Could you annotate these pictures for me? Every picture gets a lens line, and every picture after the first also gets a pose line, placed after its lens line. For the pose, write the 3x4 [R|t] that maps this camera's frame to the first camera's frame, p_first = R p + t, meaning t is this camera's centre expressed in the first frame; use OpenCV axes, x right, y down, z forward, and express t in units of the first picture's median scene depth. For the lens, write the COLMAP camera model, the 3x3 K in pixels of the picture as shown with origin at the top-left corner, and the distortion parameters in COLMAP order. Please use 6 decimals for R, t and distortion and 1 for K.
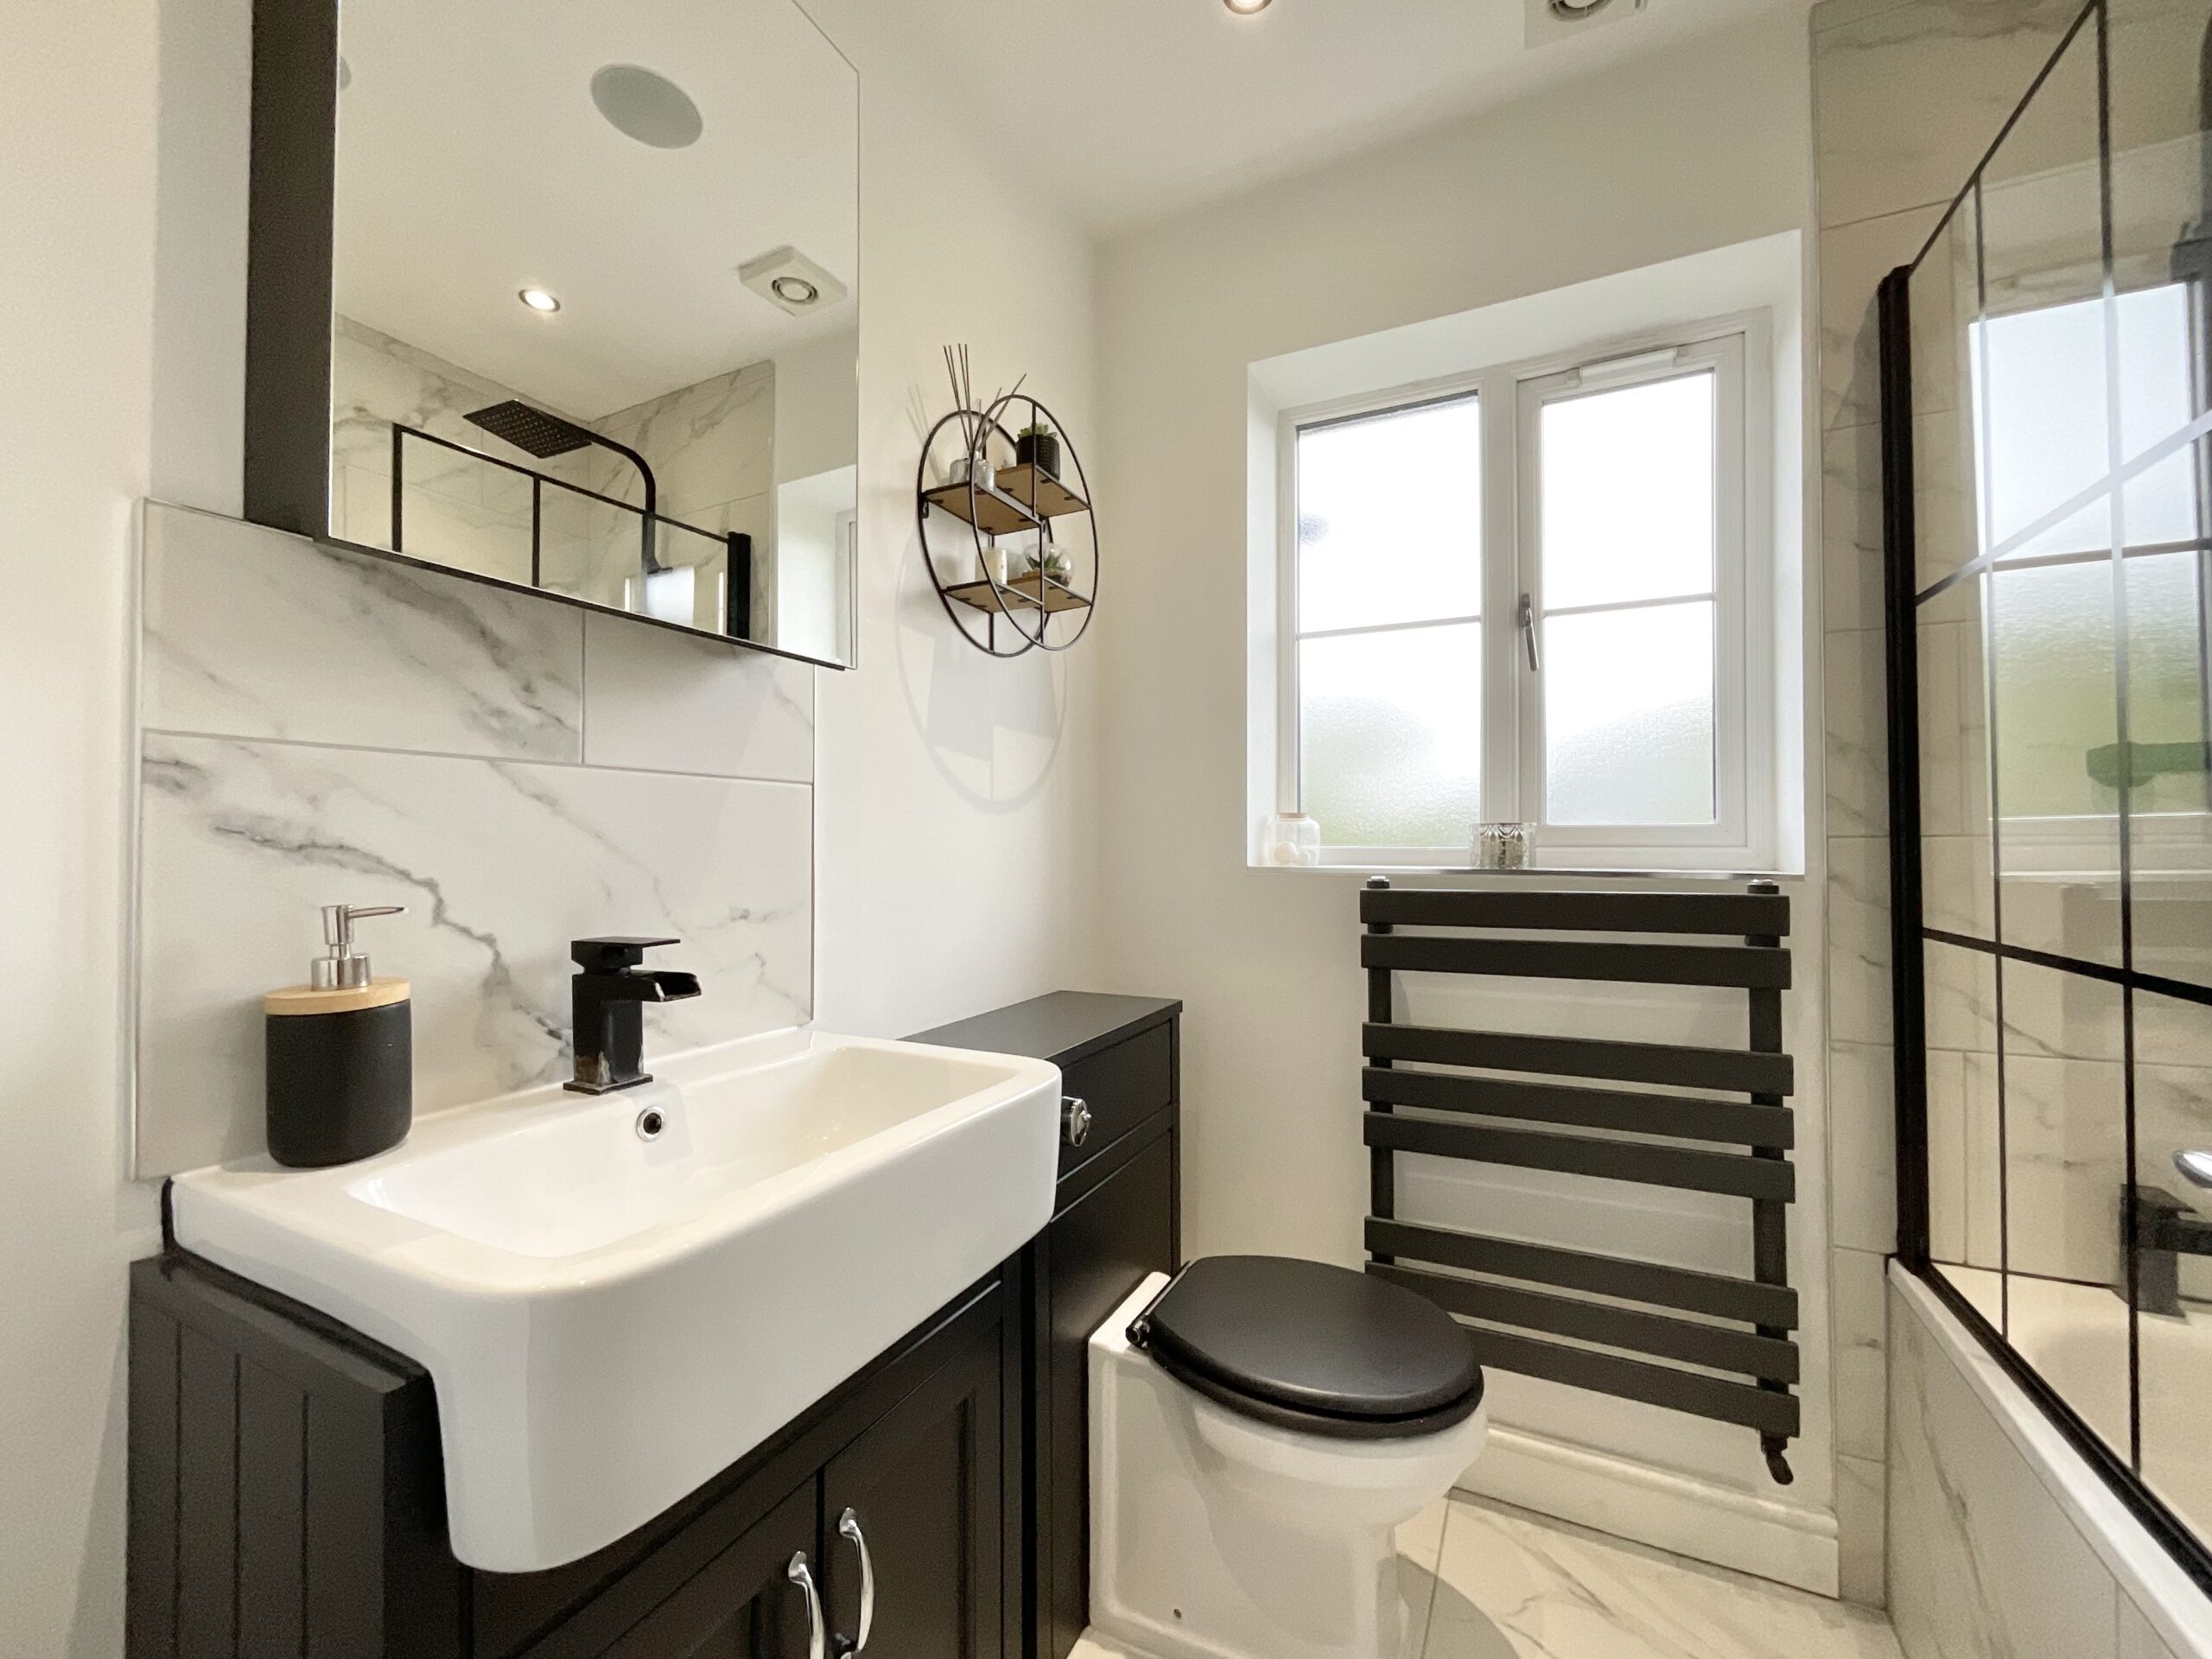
lens RADIAL K [[895.8, 0, 1109.4], [0, 895.8, 827.0], [0, 0, 1]] dist [-0.004046, -0.000148]
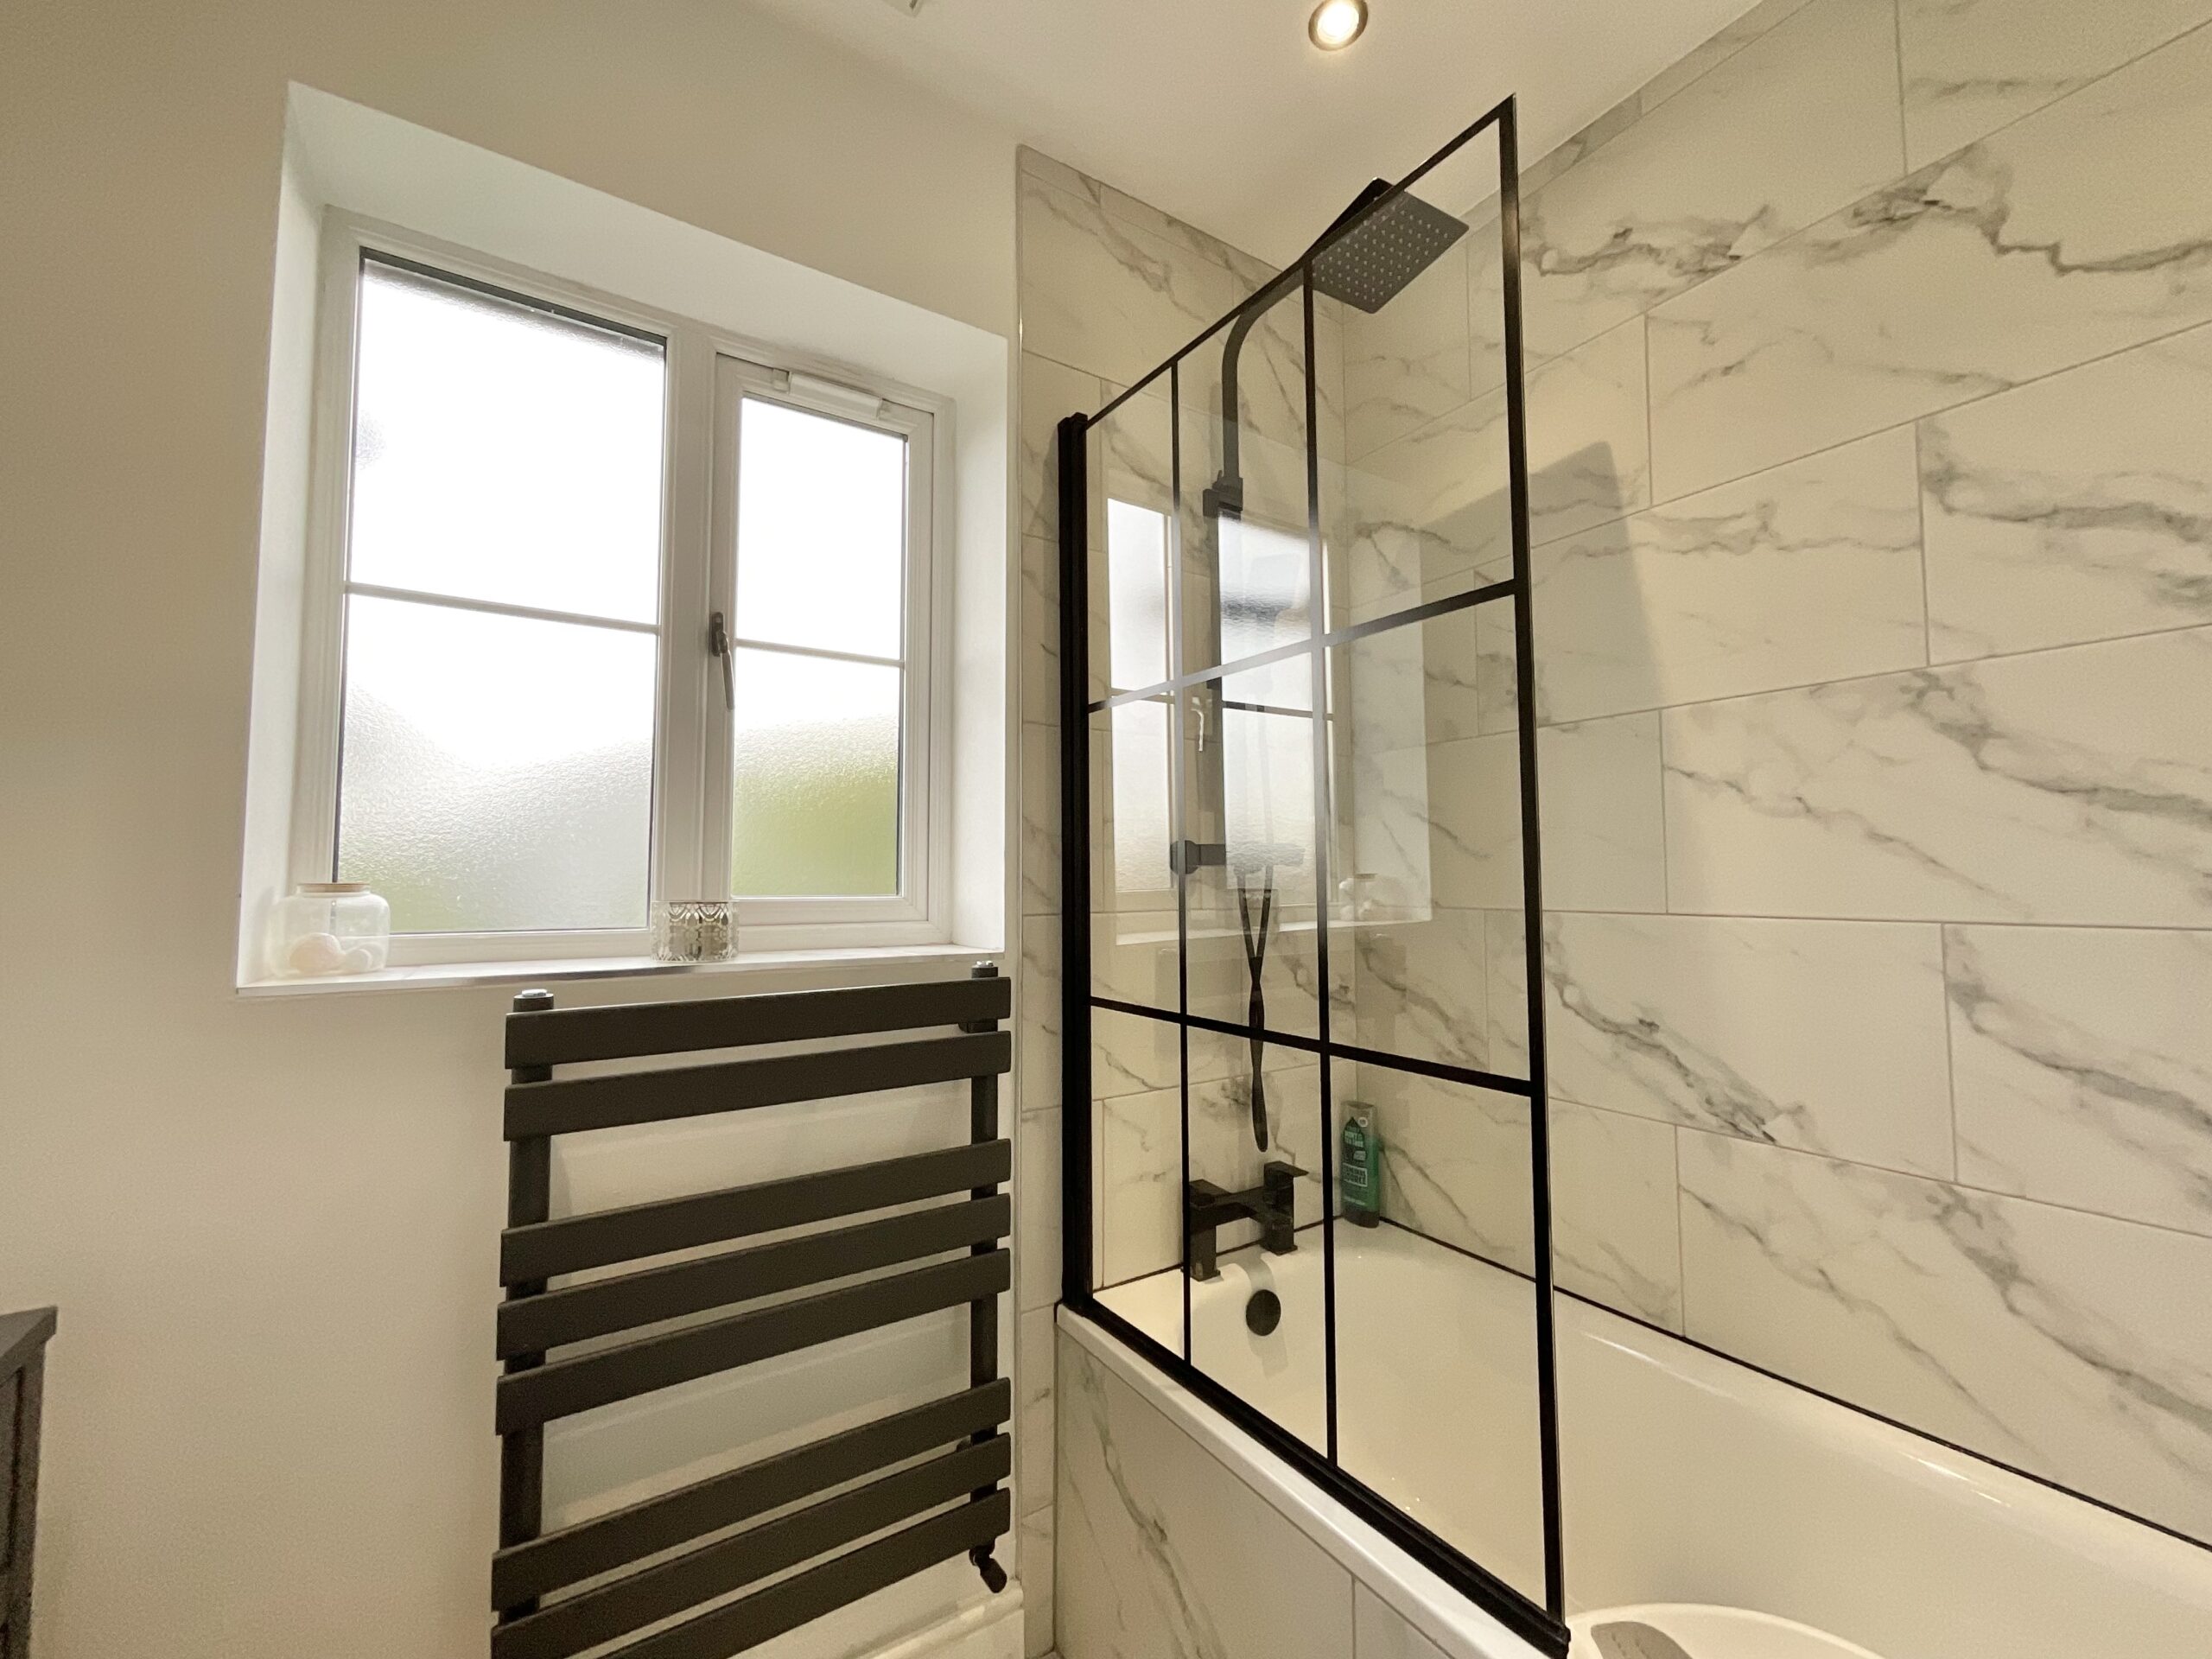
lens RADIAL K [[895.8, 0, 1109.4], [0, 895.8, 827.0], [0, 0, 1]] dist [-0.004046, -0.000148]
pose [[0.507062, 0.049997, 0.860458, -0.052419], [-0.014040, 0.998663, -0.049754, -0.040747], [-0.861795, 0.013148, 0.507086, 0.368724]]
